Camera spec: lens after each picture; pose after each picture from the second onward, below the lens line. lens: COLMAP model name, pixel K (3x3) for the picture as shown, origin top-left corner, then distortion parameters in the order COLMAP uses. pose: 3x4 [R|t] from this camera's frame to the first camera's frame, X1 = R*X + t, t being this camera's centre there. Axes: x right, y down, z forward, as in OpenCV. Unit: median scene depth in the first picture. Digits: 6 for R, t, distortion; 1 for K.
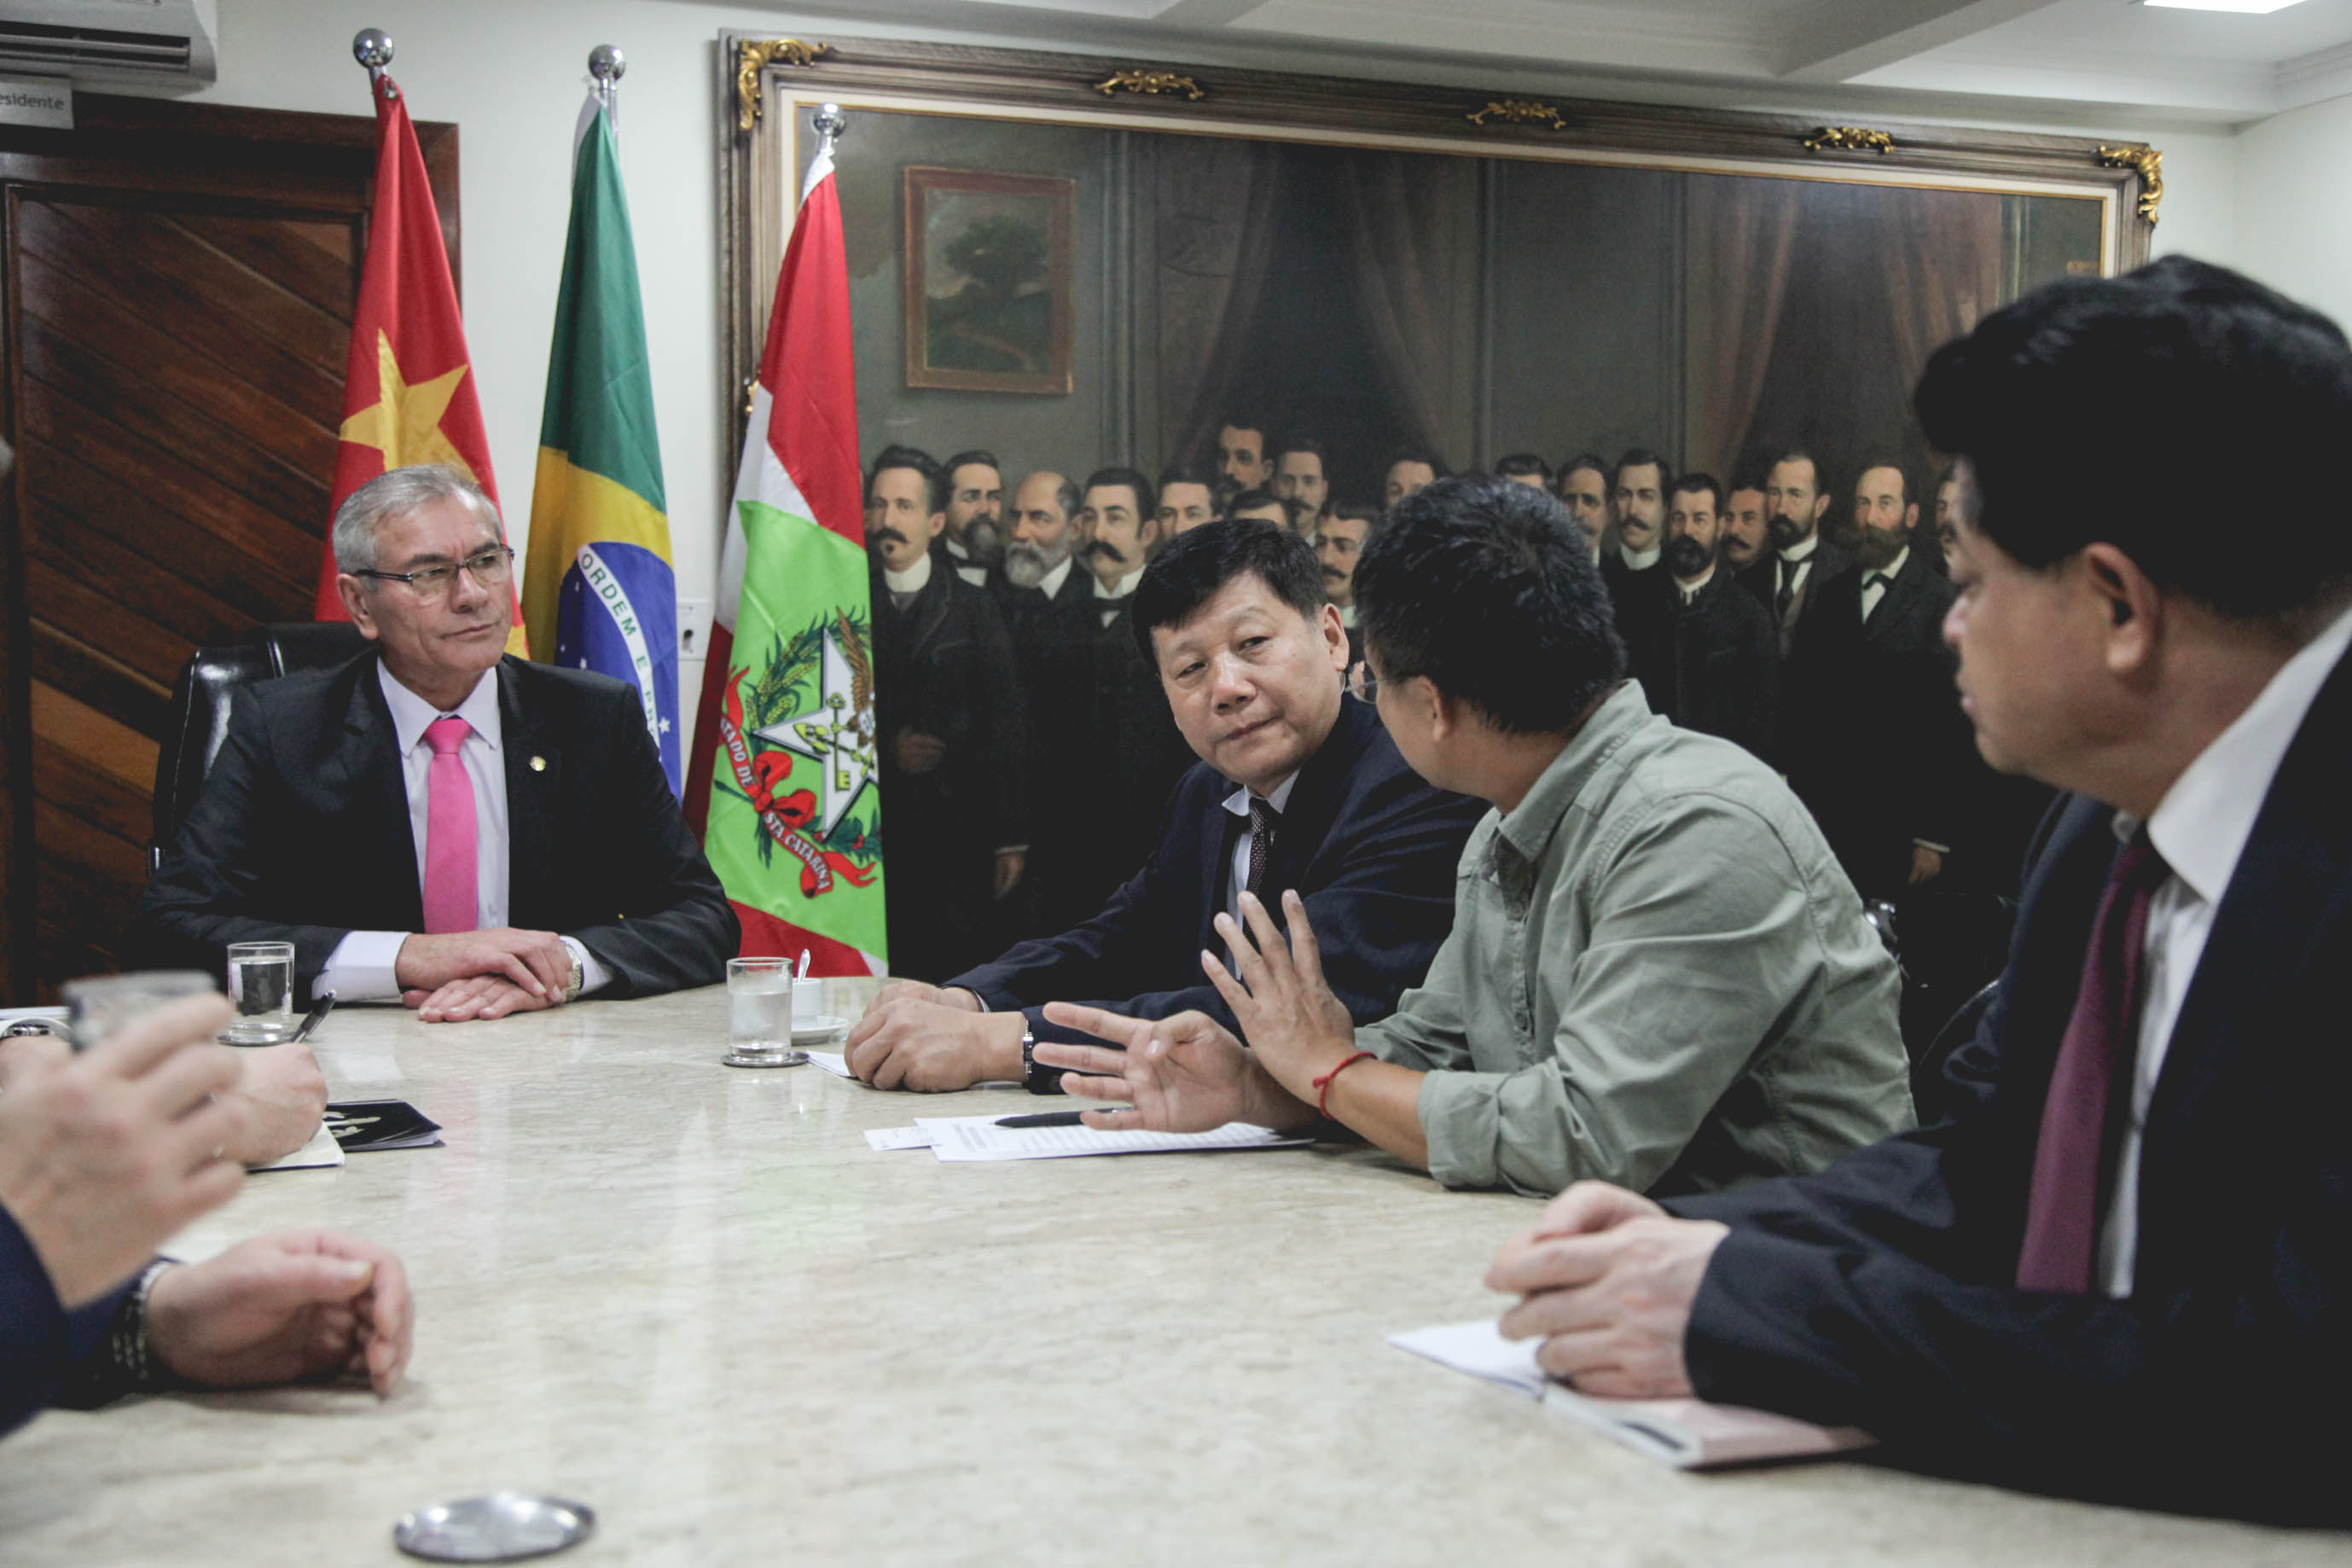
lens RADIAL K [[2890.3, 0, 1176.0], [0, 2890.3, 784.0], [0, 0, 1]] dist [0.140625, -0.002087]
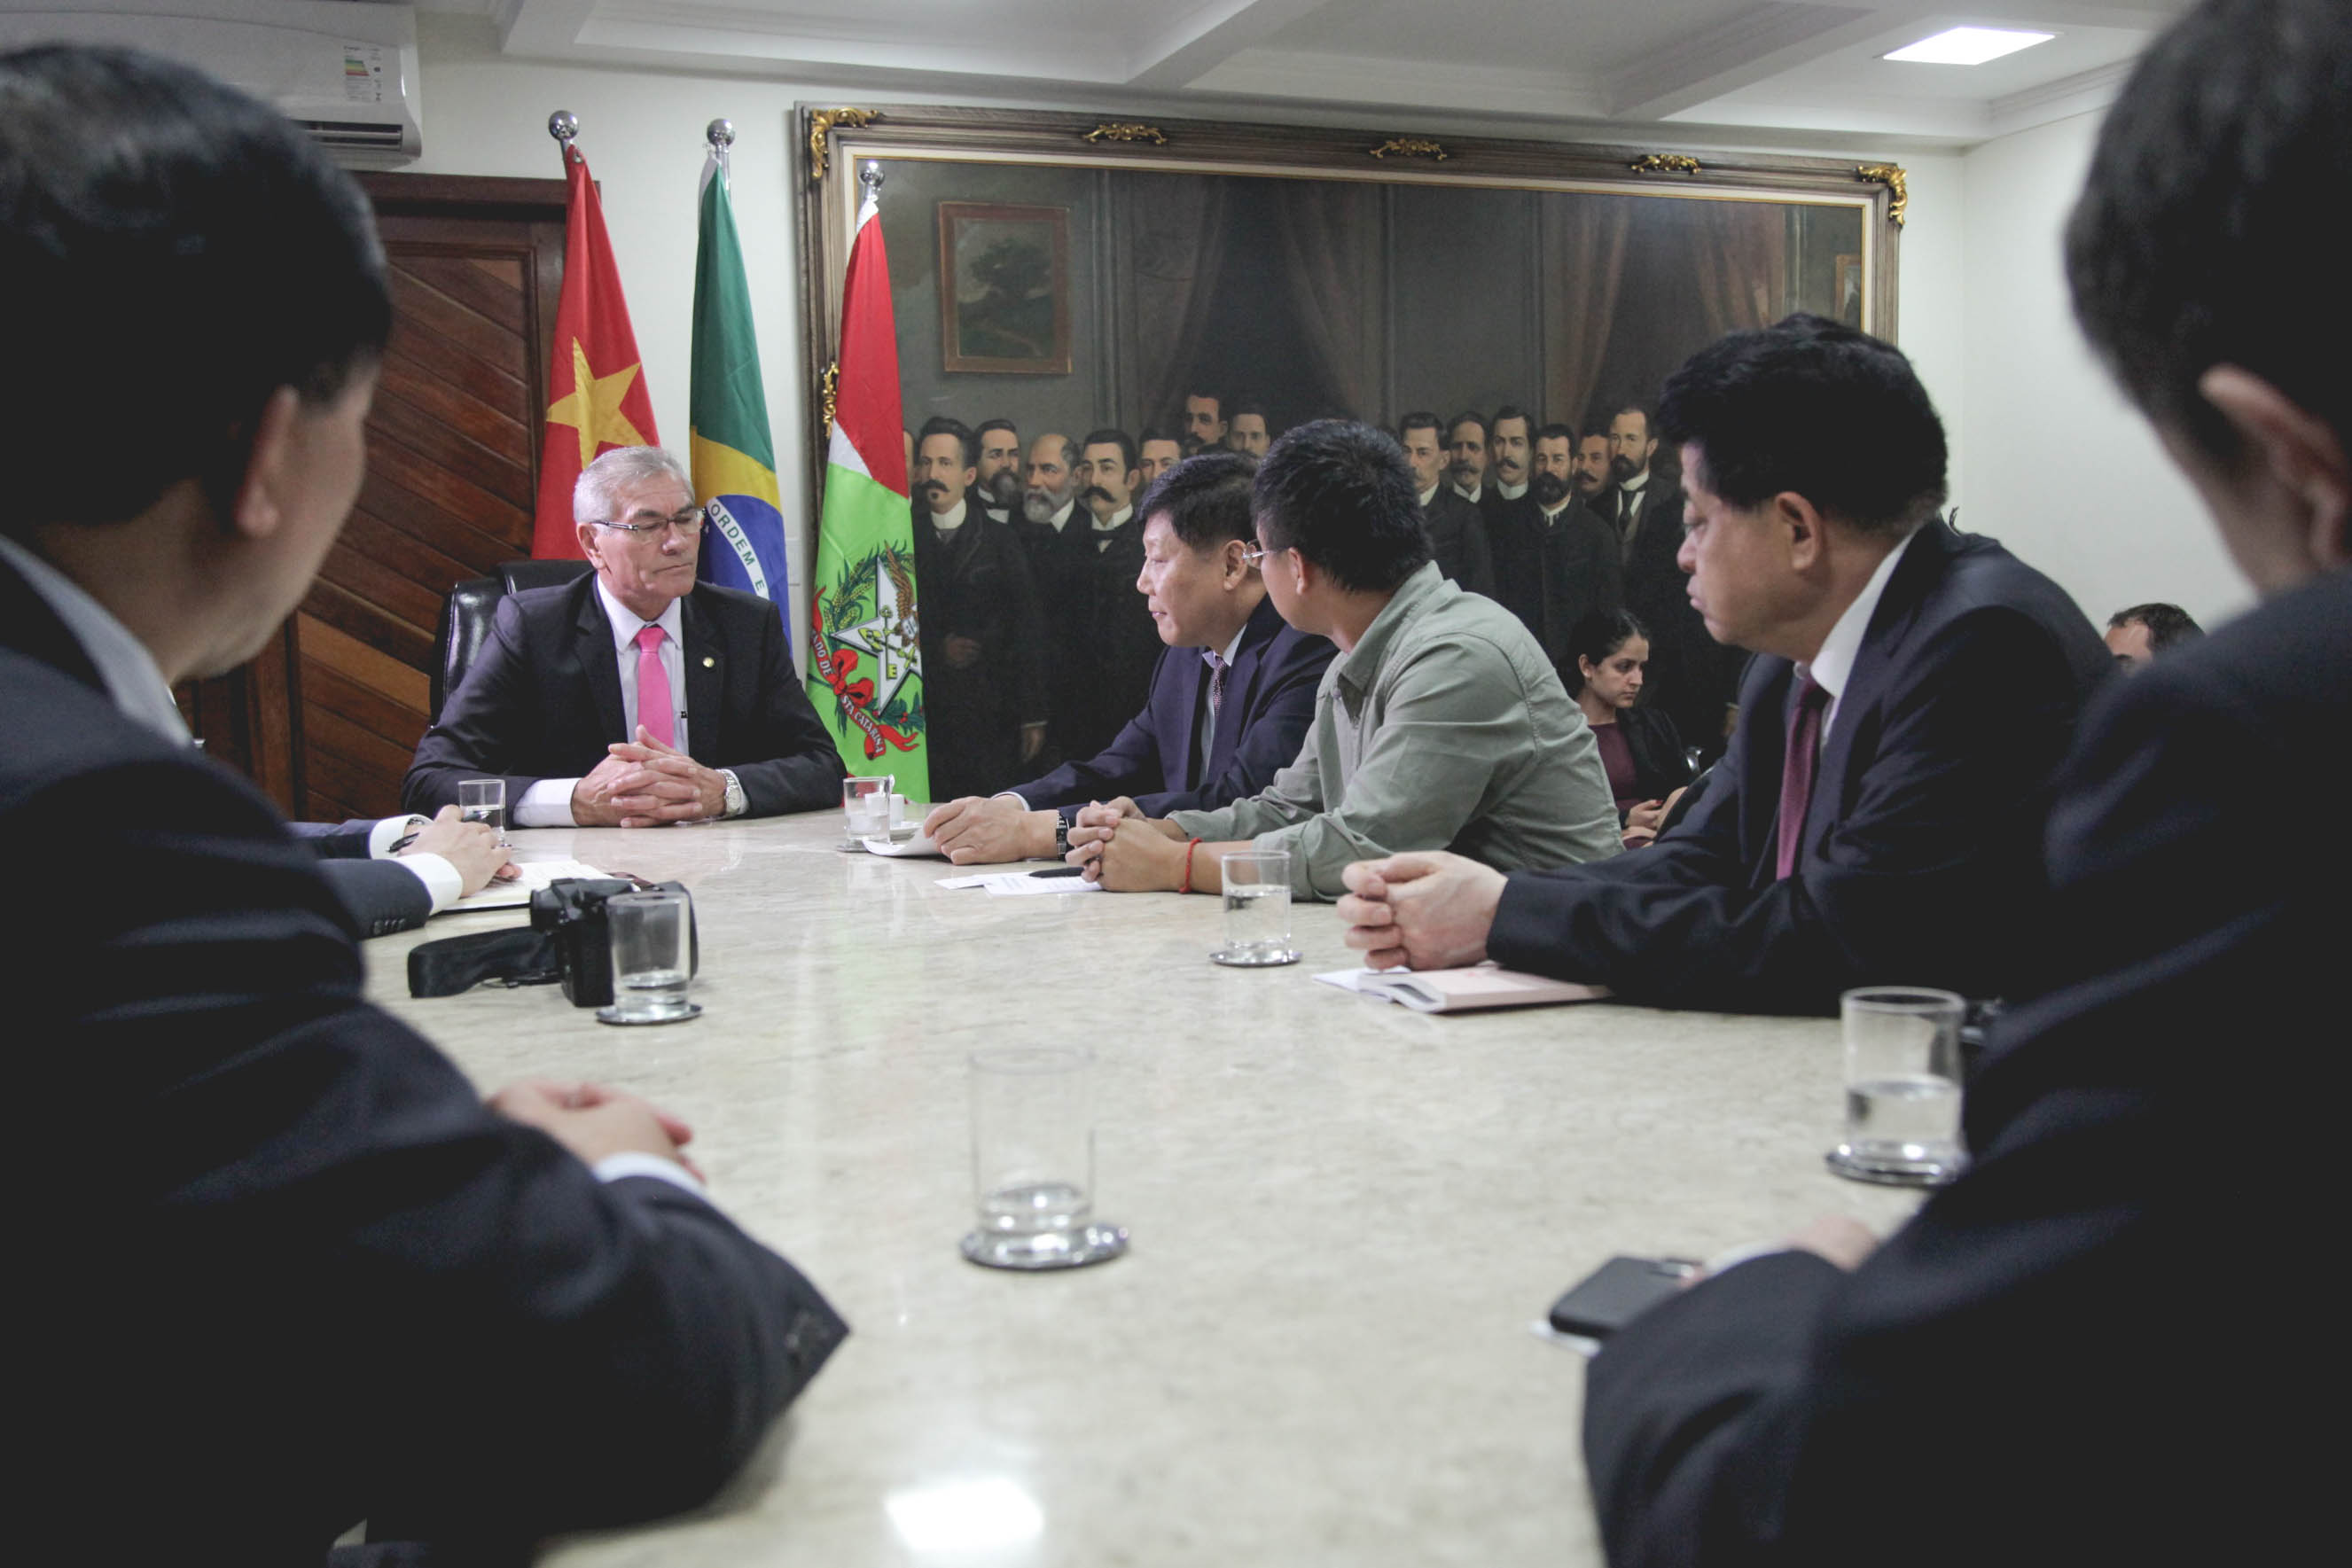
lens RADIAL K [[2437.2, 0, 1176.0], [0, 2437.2, 784.0], [0, 0, 1]] dist [0.044989, -0.016270]
pose [[0.999698, -0.024530, 0.001637, 0.004992], [0.024460, 0.999117, 0.034173, 0.013597], [-0.002474, -0.034123, 0.999415, -0.104438]]
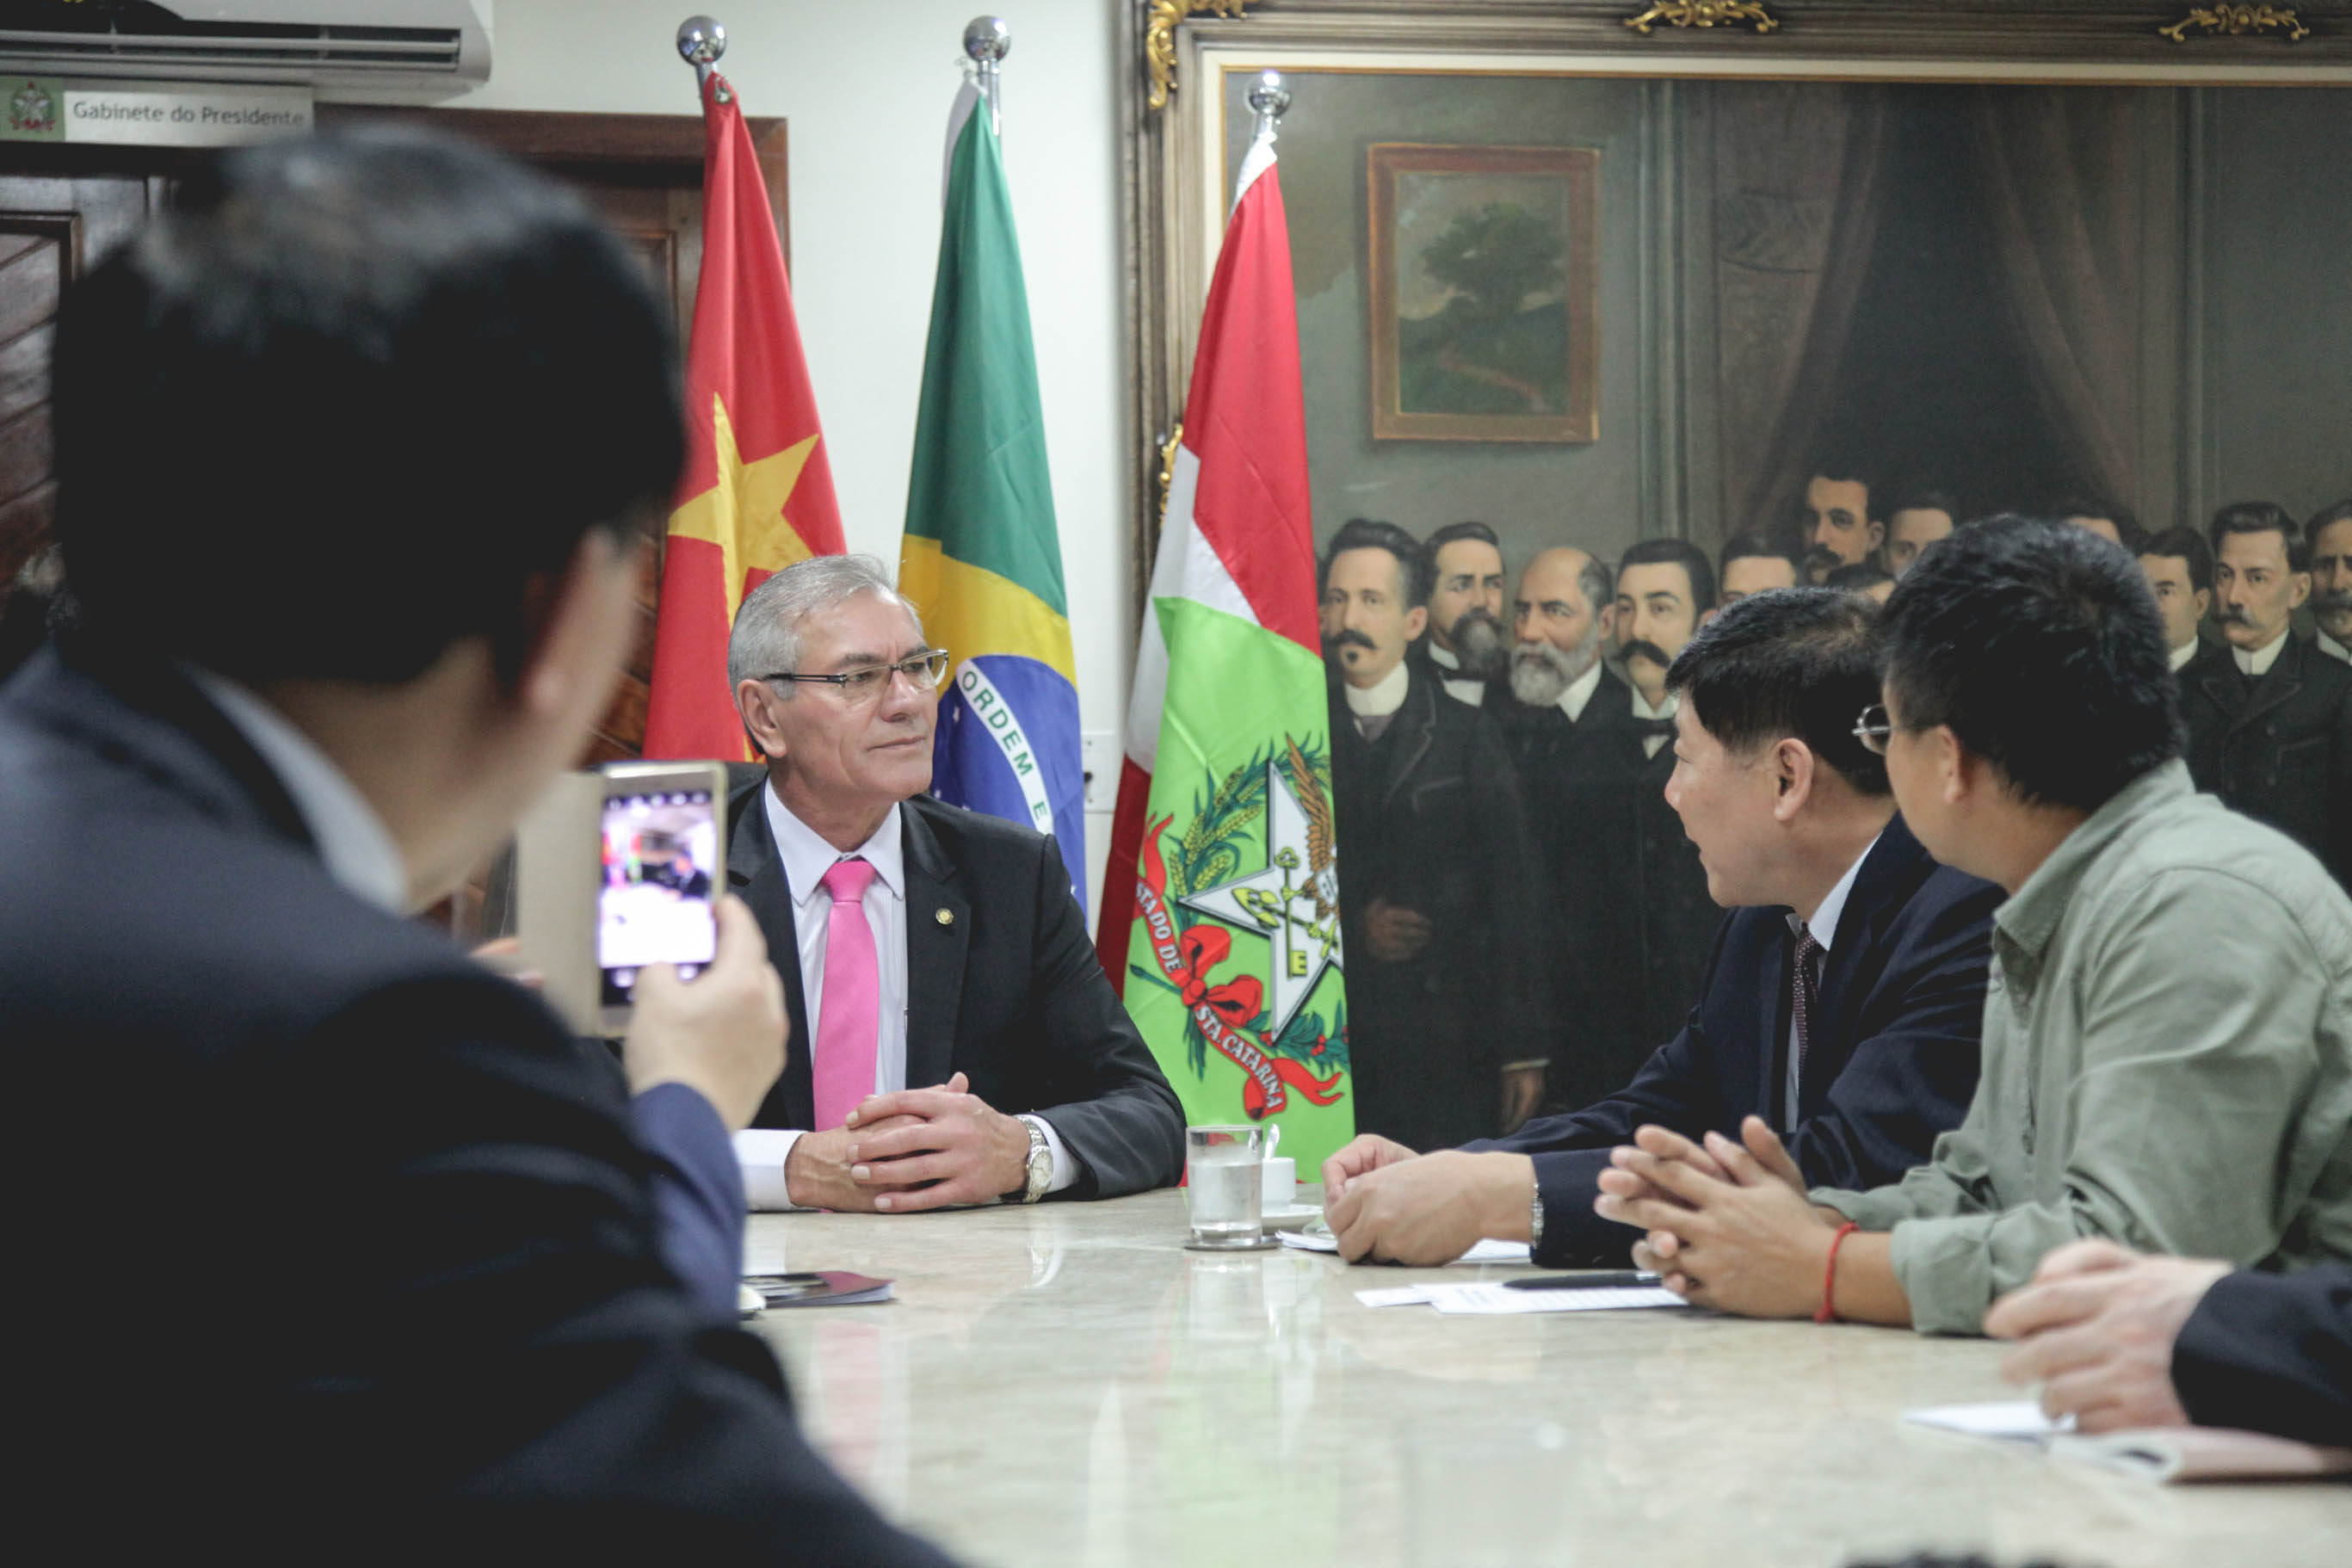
lens RADIAL K [[4969.4, 0, 1176.0], [0, 4969.4, 784.0], [0, 0, 1]] dist [0.328105, 0.330945]
pose [[0.991577, -0.020600, -0.127873, 0.018025], [0.012777, 0.998013, -0.061703, 0.028550], [0.128890, 0.059550, 0.989869, -0.258661]]
